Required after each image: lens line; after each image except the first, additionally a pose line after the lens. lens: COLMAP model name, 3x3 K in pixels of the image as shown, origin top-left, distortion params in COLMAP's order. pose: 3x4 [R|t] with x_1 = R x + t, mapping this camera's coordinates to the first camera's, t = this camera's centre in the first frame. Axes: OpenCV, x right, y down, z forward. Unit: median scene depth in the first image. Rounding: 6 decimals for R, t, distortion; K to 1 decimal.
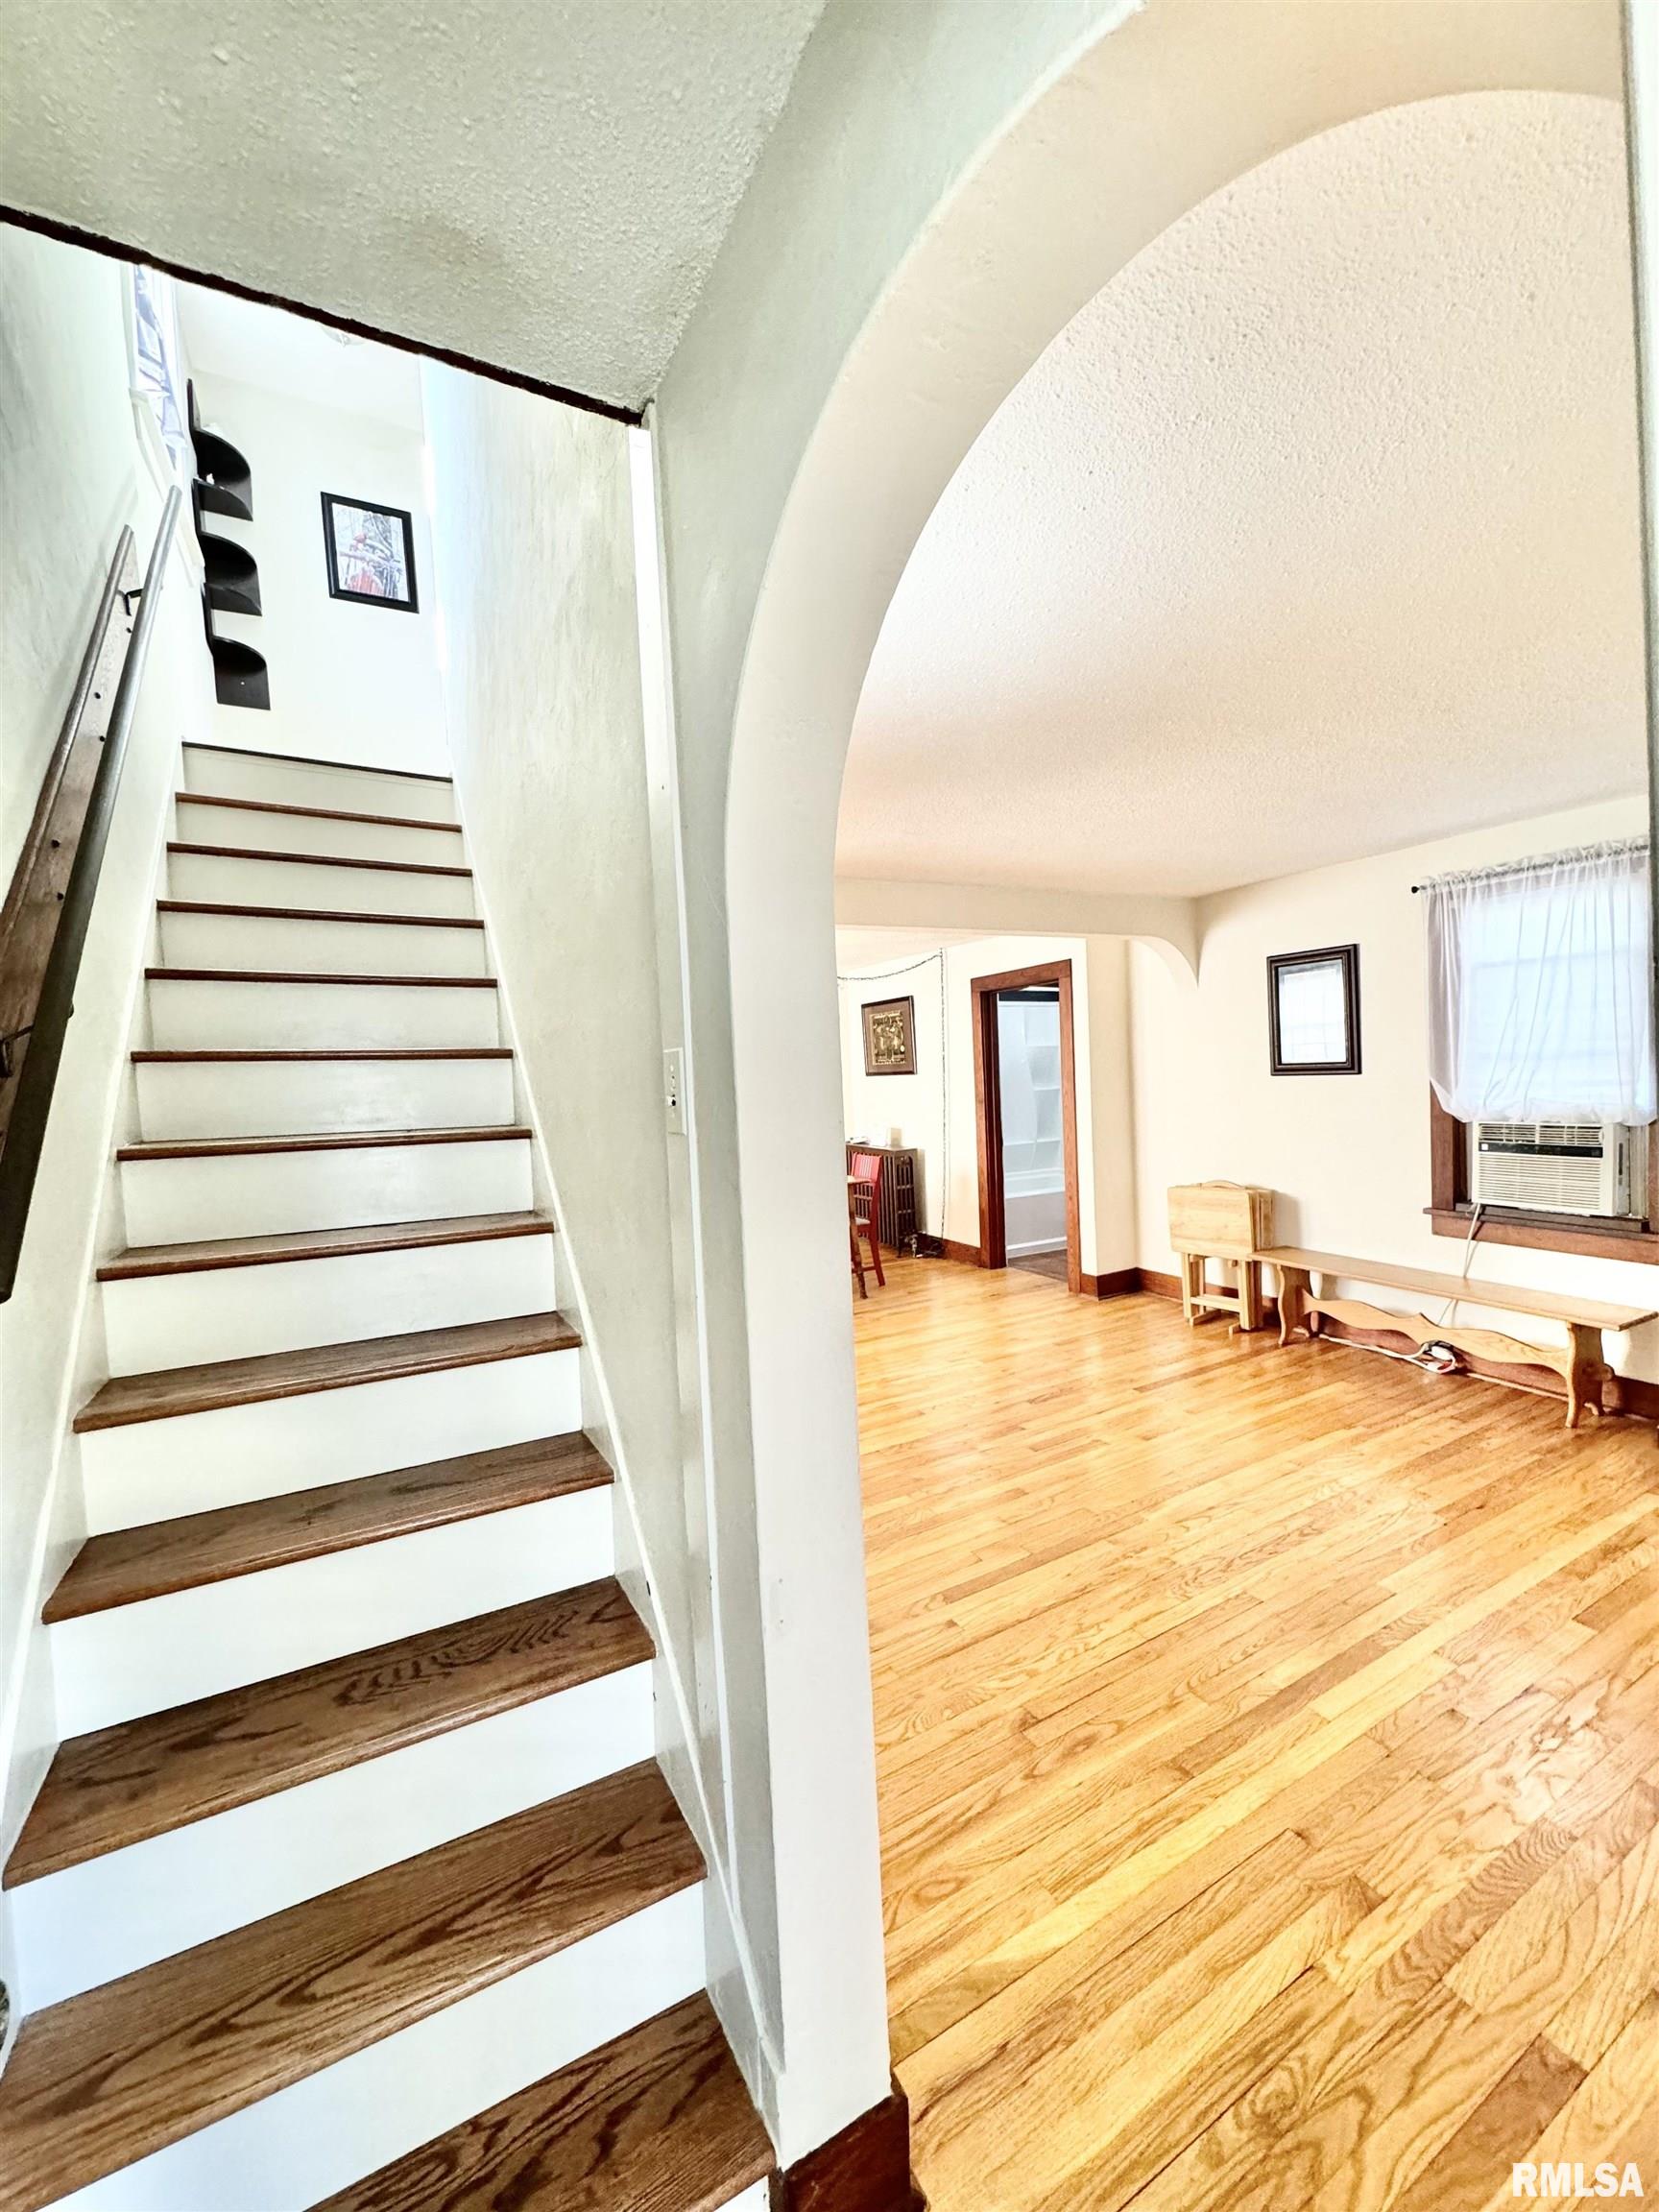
lens RADIAL K [[887.0, 0, 835.3], [0, 887.0, 1109.0], [0, 0, 1]] dist [0.002340, 0.000486]
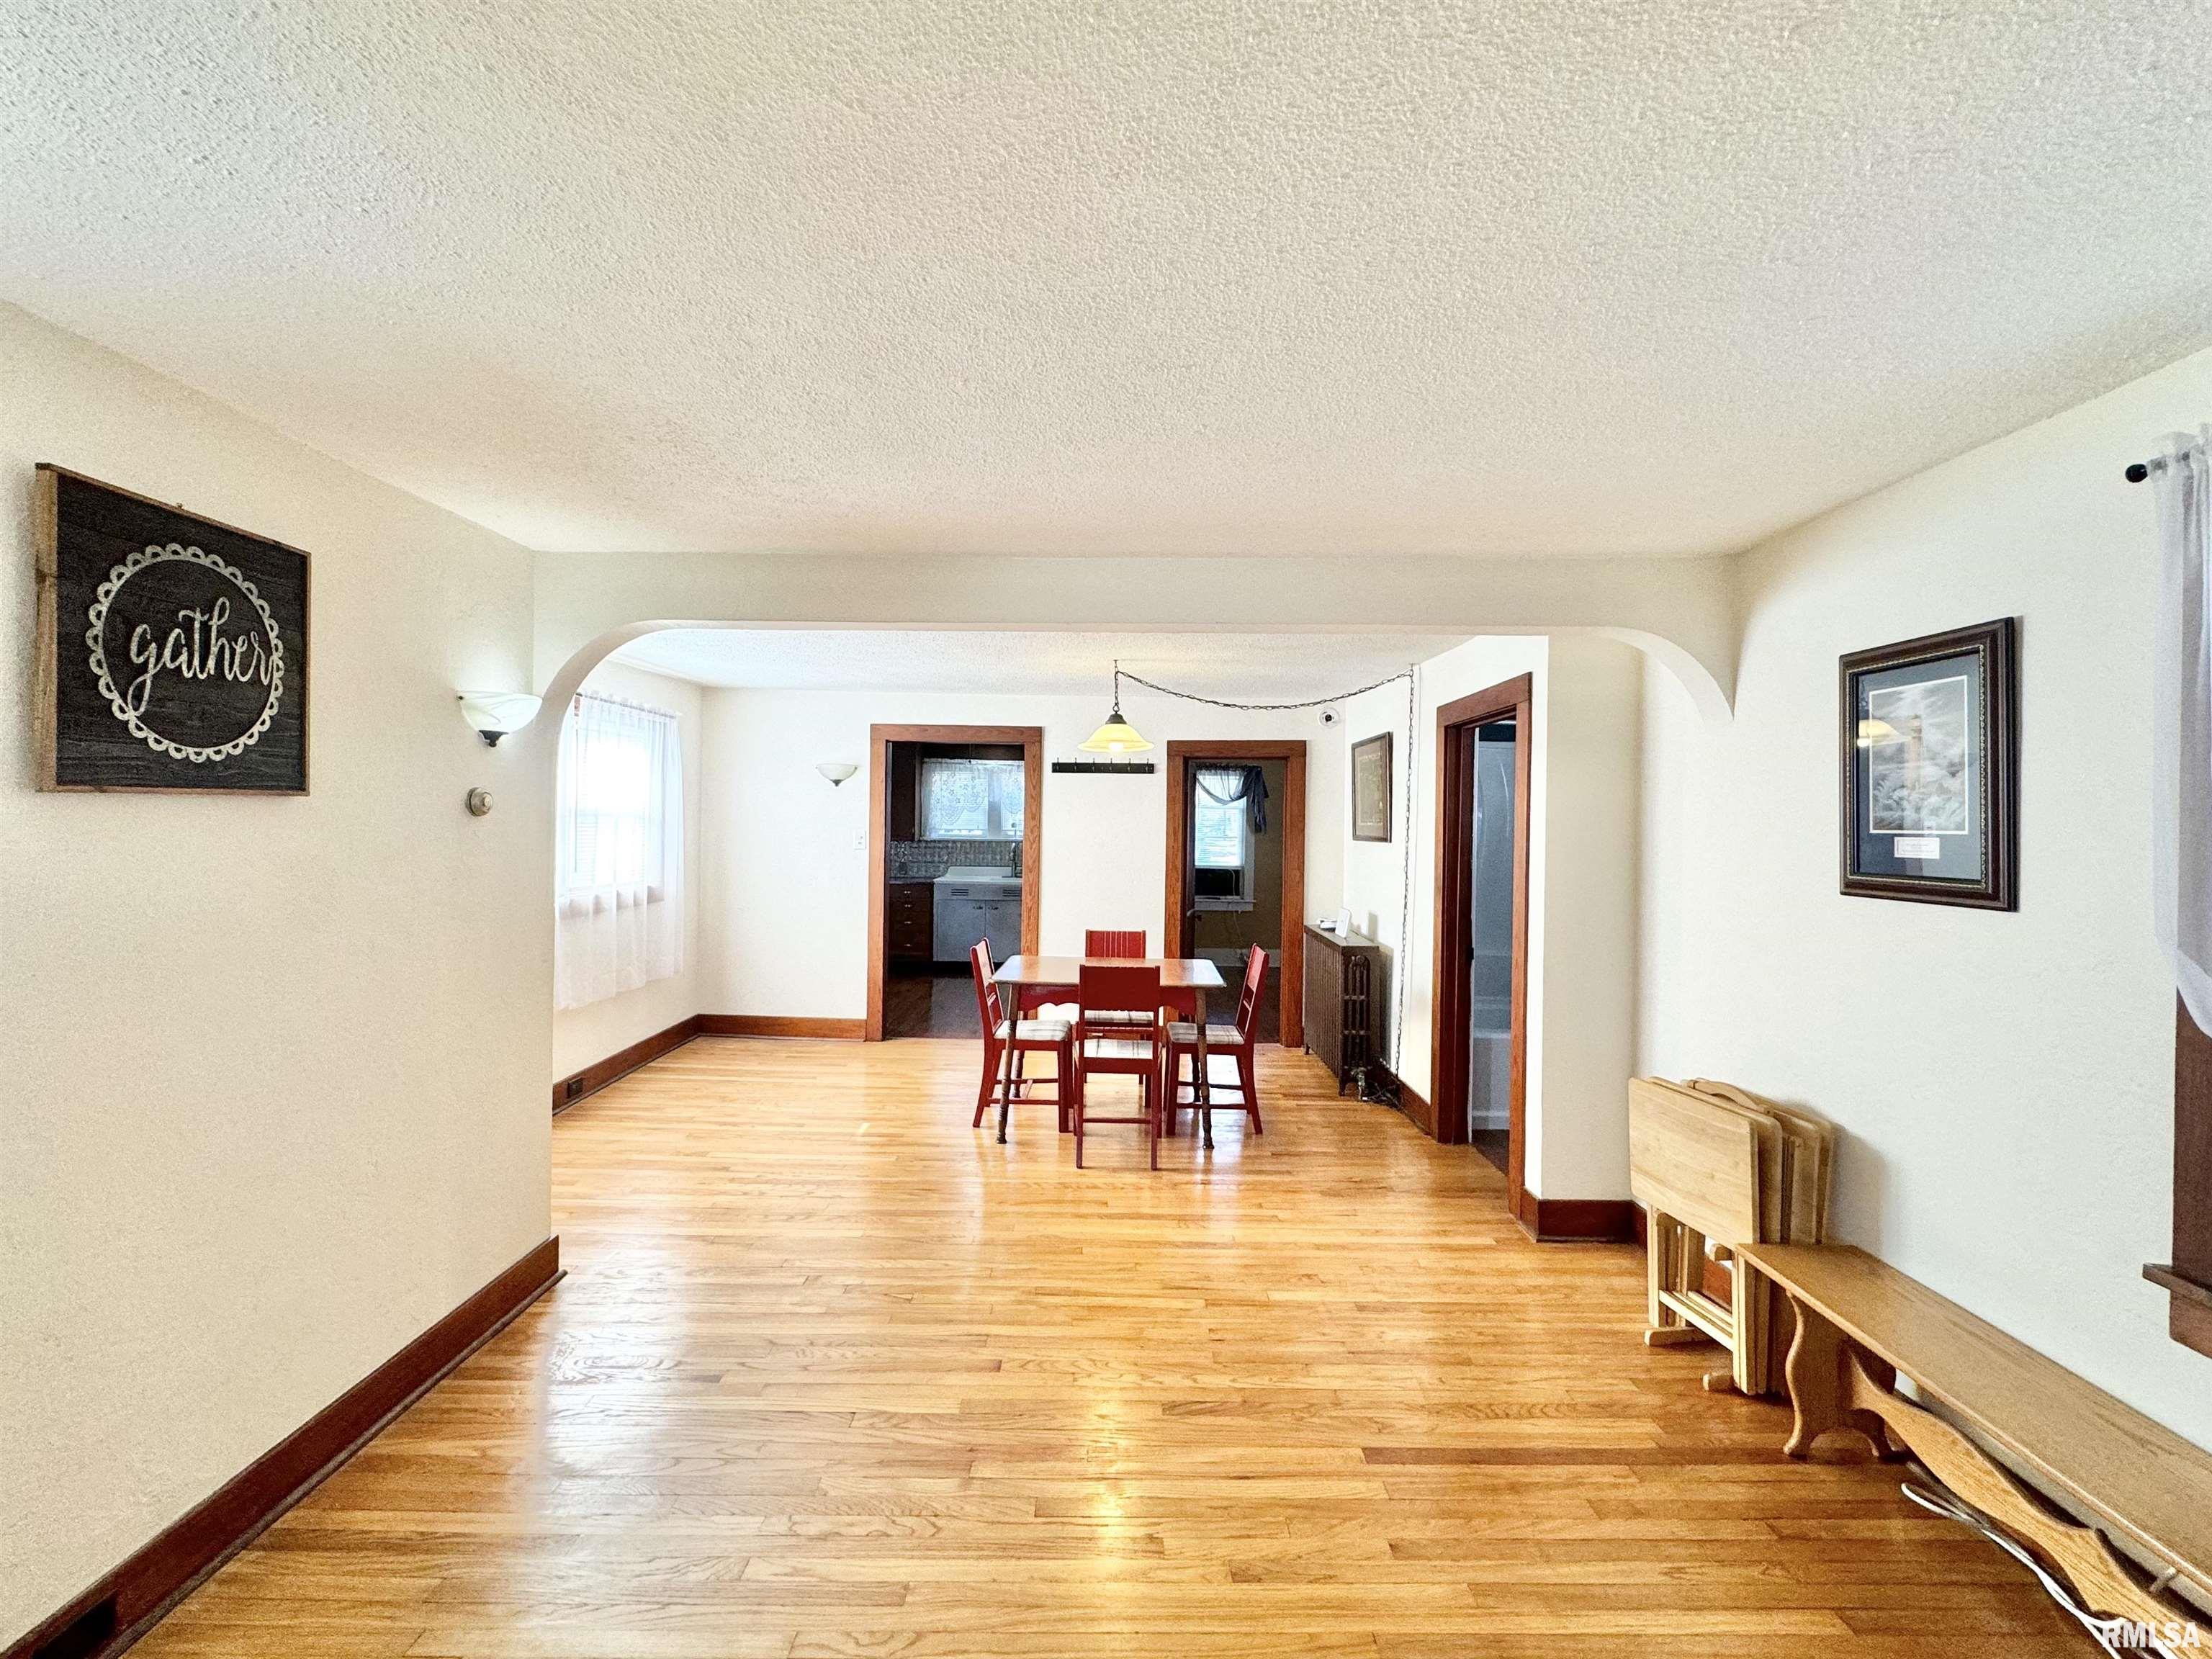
lens RADIAL K [[940.6, 0, 1105.8], [0, 940.6, 824.3], [0, 0, 1]] dist [-0.002103, -0.000544]
pose [[0.872413, 0.058995, -0.485195, 0.403694], [-0.074797, 0.997111, -0.013251, -0.040944], [0.483012, 0.047851, 0.874305, 0.357921]]
